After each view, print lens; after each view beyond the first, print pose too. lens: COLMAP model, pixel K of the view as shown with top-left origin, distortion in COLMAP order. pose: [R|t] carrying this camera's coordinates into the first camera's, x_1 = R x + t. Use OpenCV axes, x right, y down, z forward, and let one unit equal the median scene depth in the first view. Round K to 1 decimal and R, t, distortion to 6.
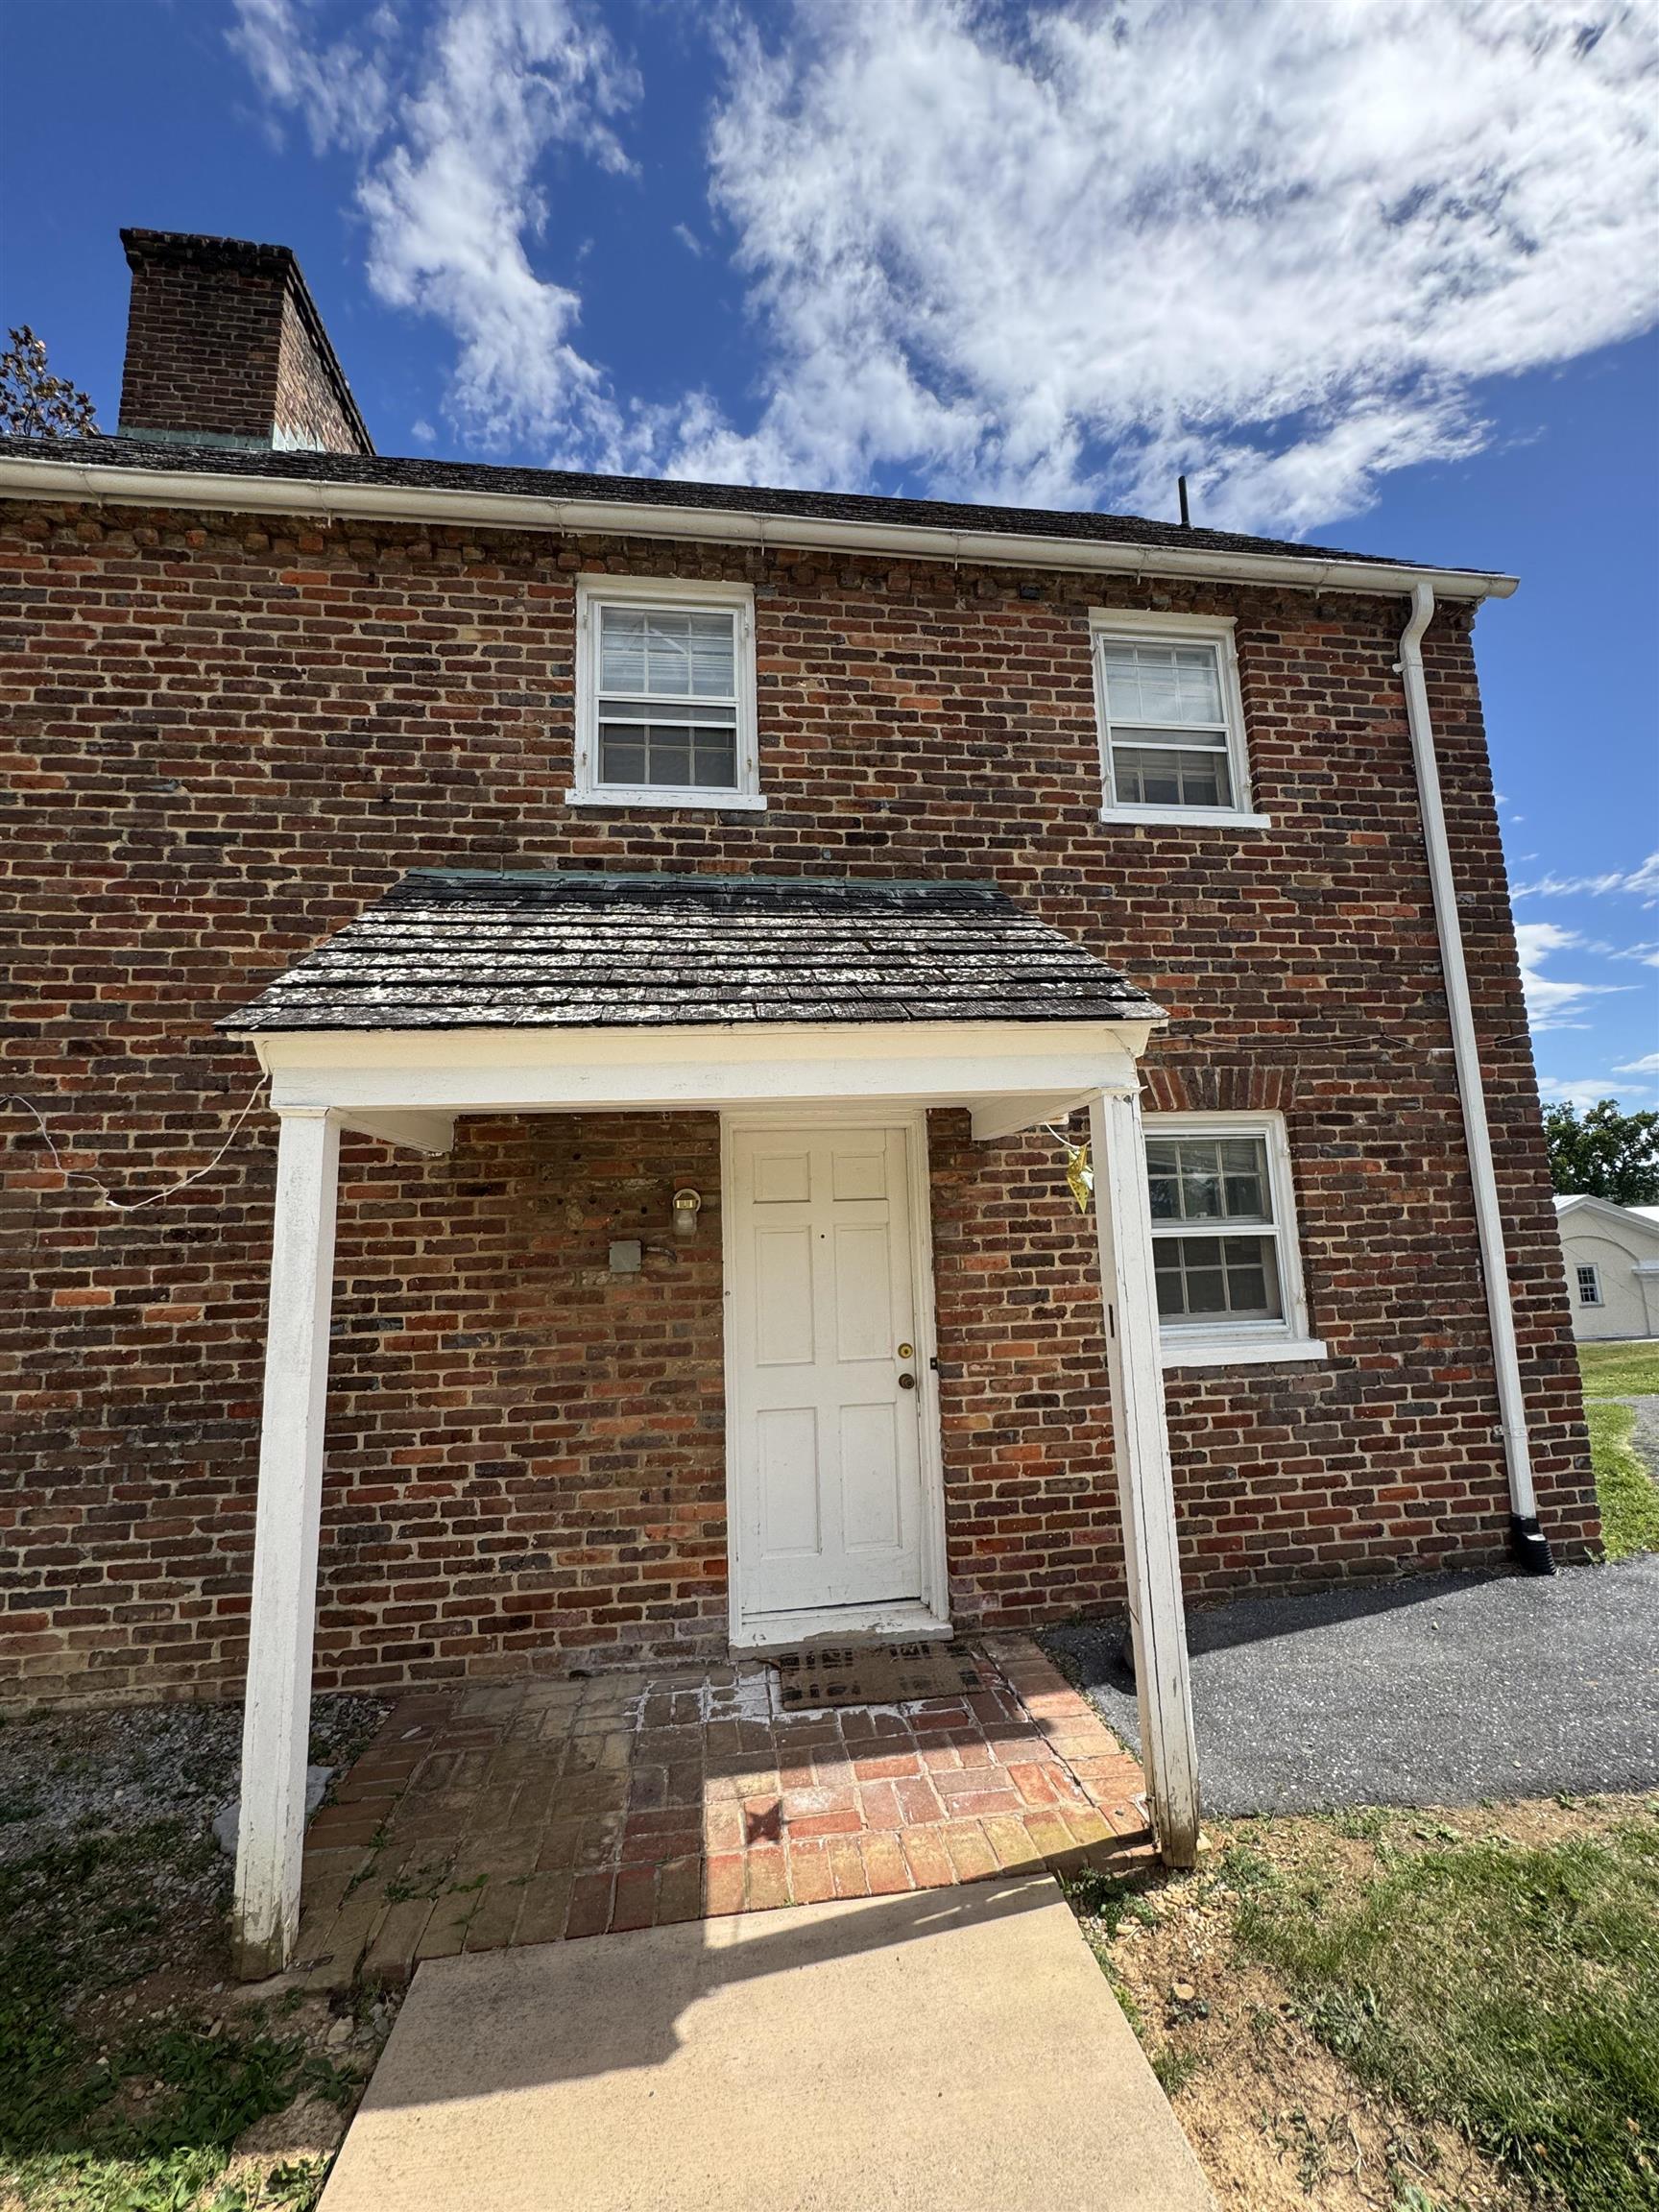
lens RADIAL K [[888.9, 0, 891.0], [0, 888.9, 1102.6], [0, 0, 1]] dist [-0.008208, 0.001779]
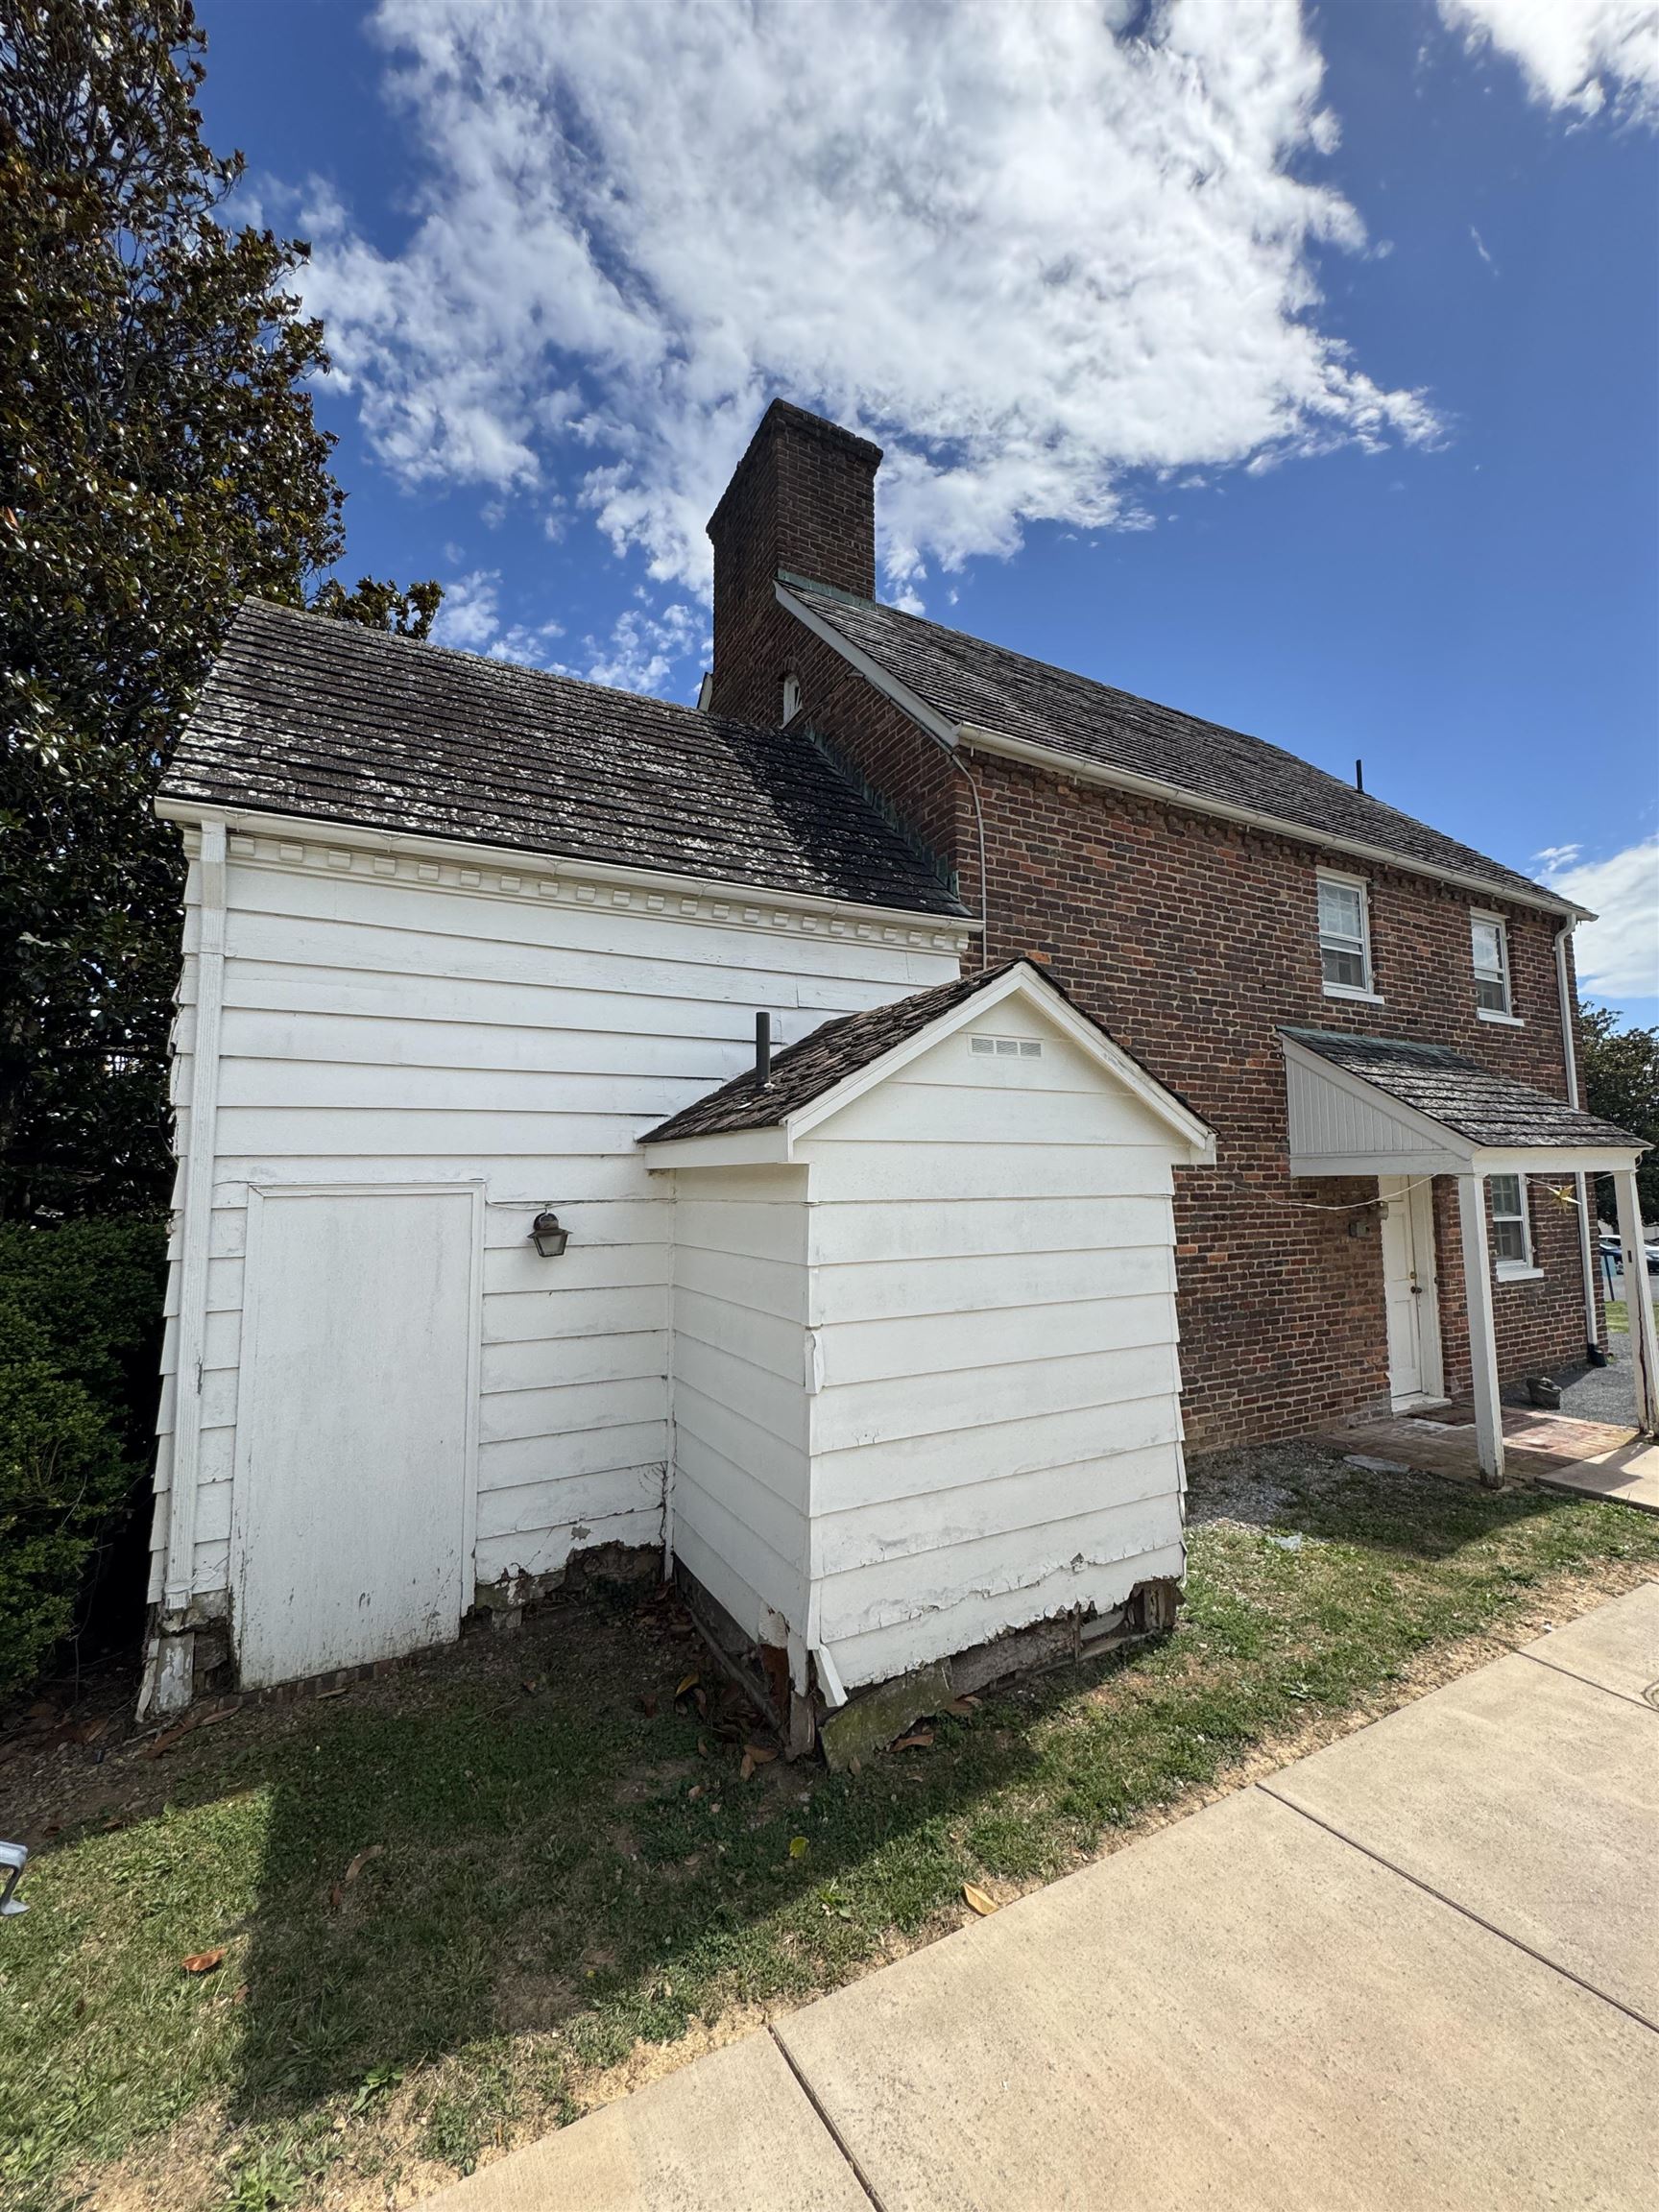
lens RADIAL K [[888.9, 0, 815.9], [0, 888.9, 1084.7], [0, 0, 1]] dist [-0.008208, 0.001779]
pose [[0.936742, 0.067320, 0.343487, -2.040787], [-0.082127, 0.996208, 0.028727, -0.107136], [-0.340250, -0.055119, 0.938718, -0.441050]]
